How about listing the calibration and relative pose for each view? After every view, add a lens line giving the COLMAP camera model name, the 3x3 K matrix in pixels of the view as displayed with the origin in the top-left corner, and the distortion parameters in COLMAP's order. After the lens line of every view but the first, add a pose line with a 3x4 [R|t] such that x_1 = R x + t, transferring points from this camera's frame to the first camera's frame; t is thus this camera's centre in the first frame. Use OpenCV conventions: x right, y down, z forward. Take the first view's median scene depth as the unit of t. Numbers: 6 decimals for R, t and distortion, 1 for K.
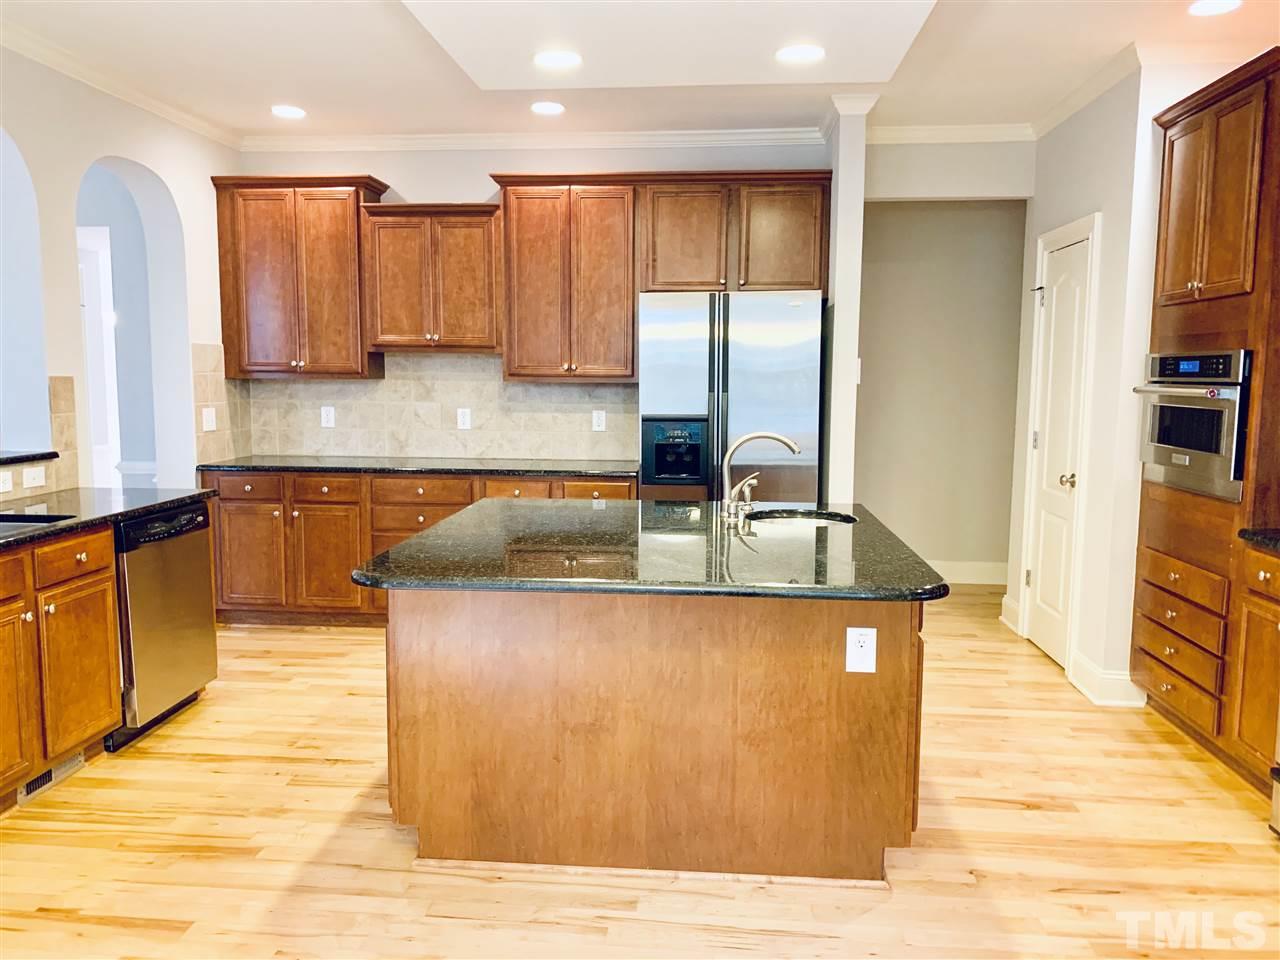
lens RADIAL K [[981.6, 0, 640.0], [0, 981.6, 480.0], [0, 0, 1]] dist [0.014437, 0.000017]
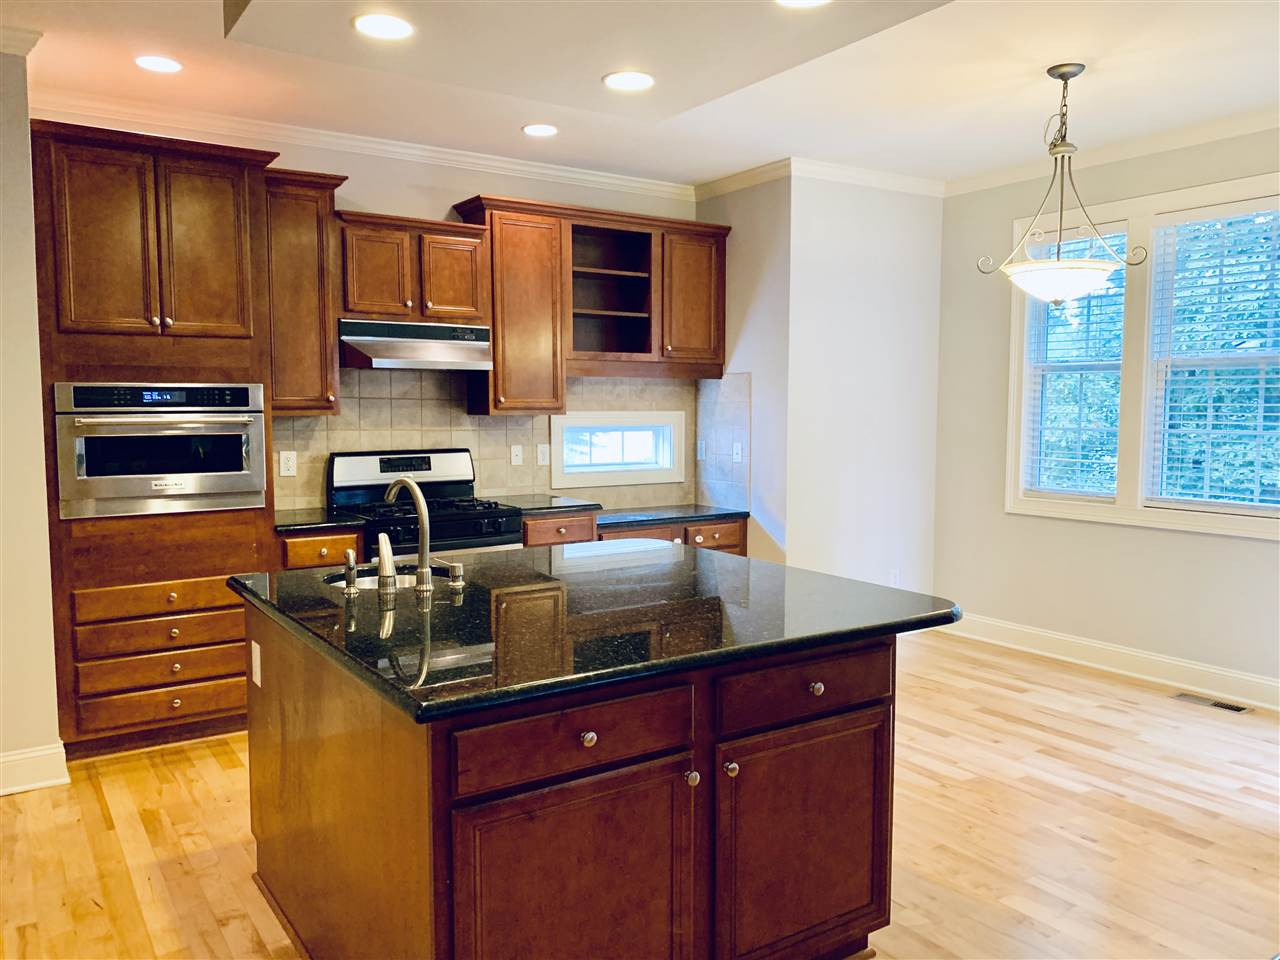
lens RADIAL K [[961.3, 0, 640.0], [0, 961.3, 480.0], [0, 0, 1]] dist [0.007958, -0.057973]
pose [[-0.631513, -0.062506, 0.772841, -0.405899], [0.082027, 0.985766, 0.146754, -0.097658], [-0.771014, 0.156071, -0.617397, 0.899732]]
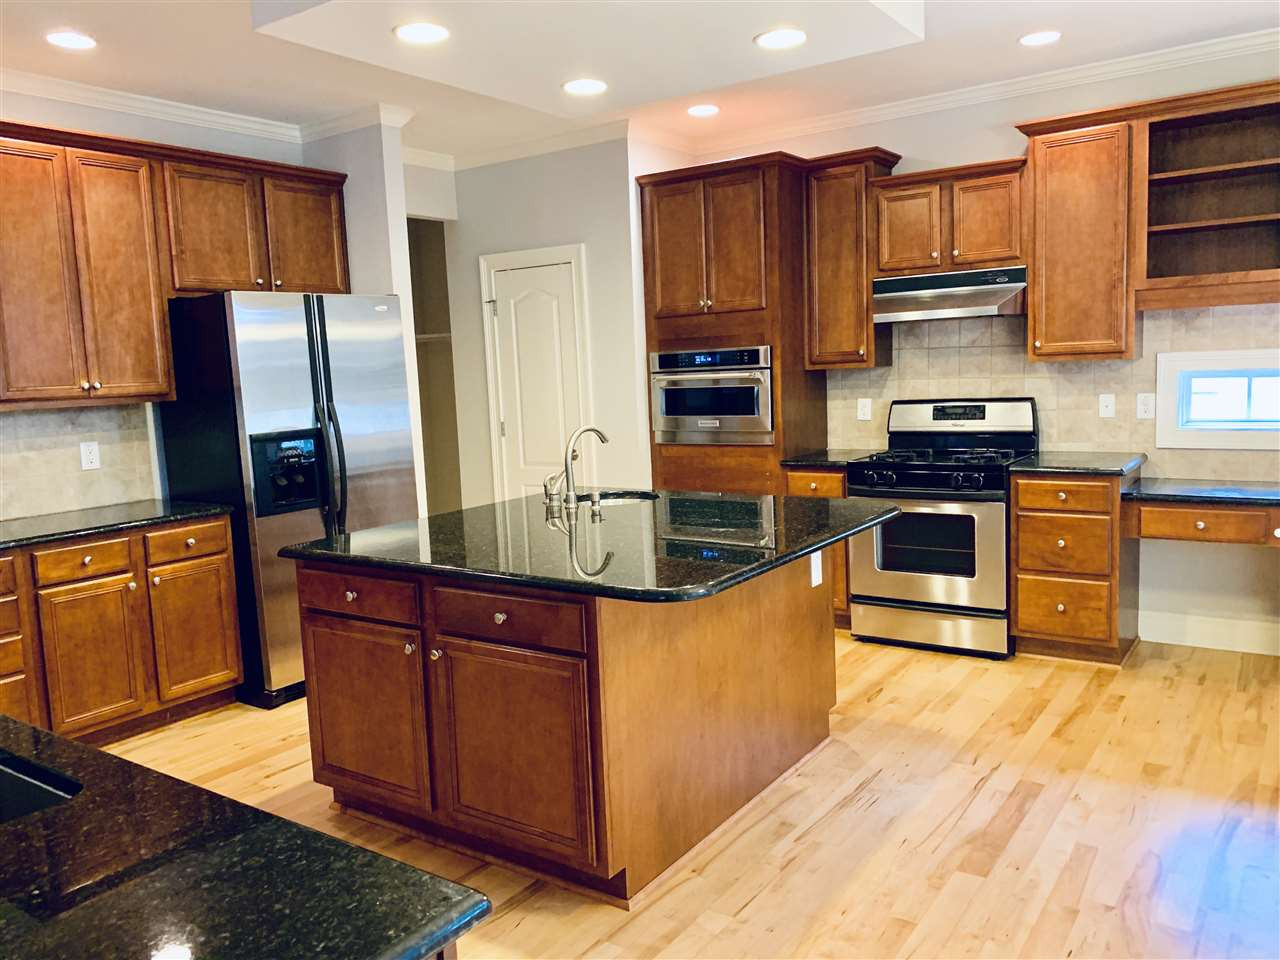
lens RADIAL K [[961.3, 0, 640.0], [0, 961.3, 480.0], [0, 0, 1]] dist [0.007958, -0.057973]
pose [[0.493570, -0.128116, 0.860218, -0.517258], [0.139626, 0.987933, 0.067024, -0.034539], [-0.858425, 0.087028, 0.505503, 0.278630]]
